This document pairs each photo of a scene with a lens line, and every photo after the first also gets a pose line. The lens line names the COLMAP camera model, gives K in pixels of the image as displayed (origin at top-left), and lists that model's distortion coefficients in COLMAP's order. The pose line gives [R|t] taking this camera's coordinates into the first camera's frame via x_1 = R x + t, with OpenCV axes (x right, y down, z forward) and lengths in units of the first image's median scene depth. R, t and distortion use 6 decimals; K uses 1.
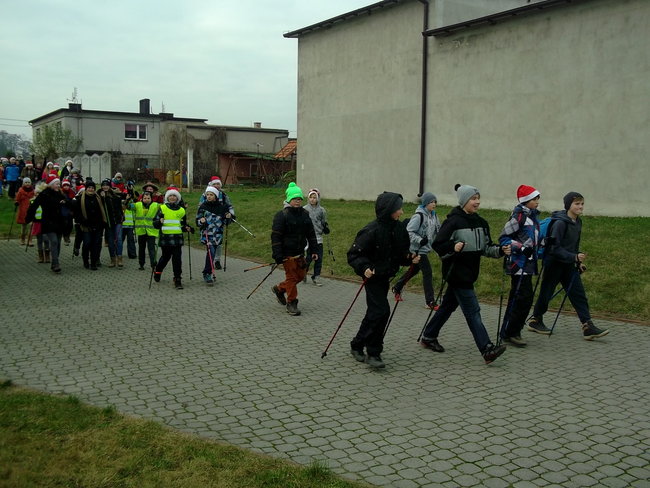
lens RADIAL K [[688.4, 0, 336.7], [0, 688.4, 244.1], [0, 0, 1]] dist [-0.033337, 0.026633]
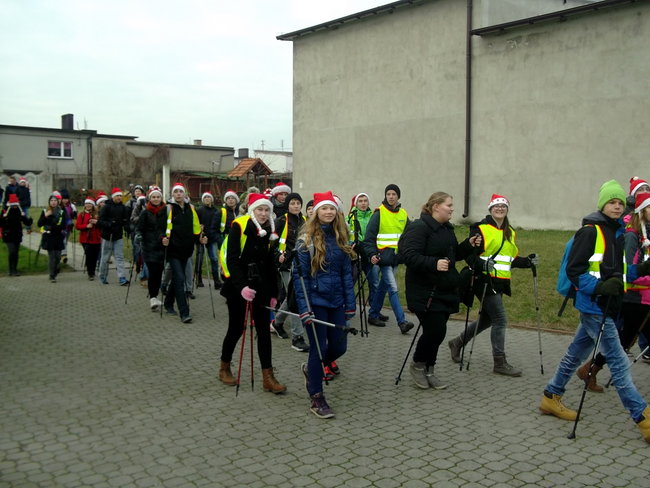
lens RADIAL K [[697.6, 0, 325.0], [0, 697.6, 244.0], [0, 0, 1]] dist [-0.012009, 0.002016]
pose [[0.992614, -0.015634, 0.120302, -0.175962], [0.019433, 0.999347, -0.030472, -0.011634], [-0.119747, 0.032585, 0.992270, 0.146675]]
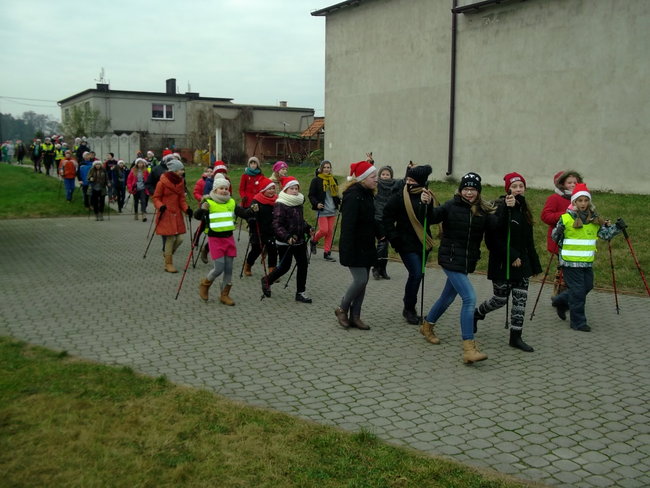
lens RADIAL K [[688.4, 0, 336.7], [0, 688.4, 244.1], [0, 0, 1]] dist [-0.033337, 0.026633]
pose [[0.999390, 0.000169, -0.034915, -0.007142], [0.000896, 0.999534, 0.030504, 0.000916], [0.034904, -0.030517, 0.998925, -0.008878]]
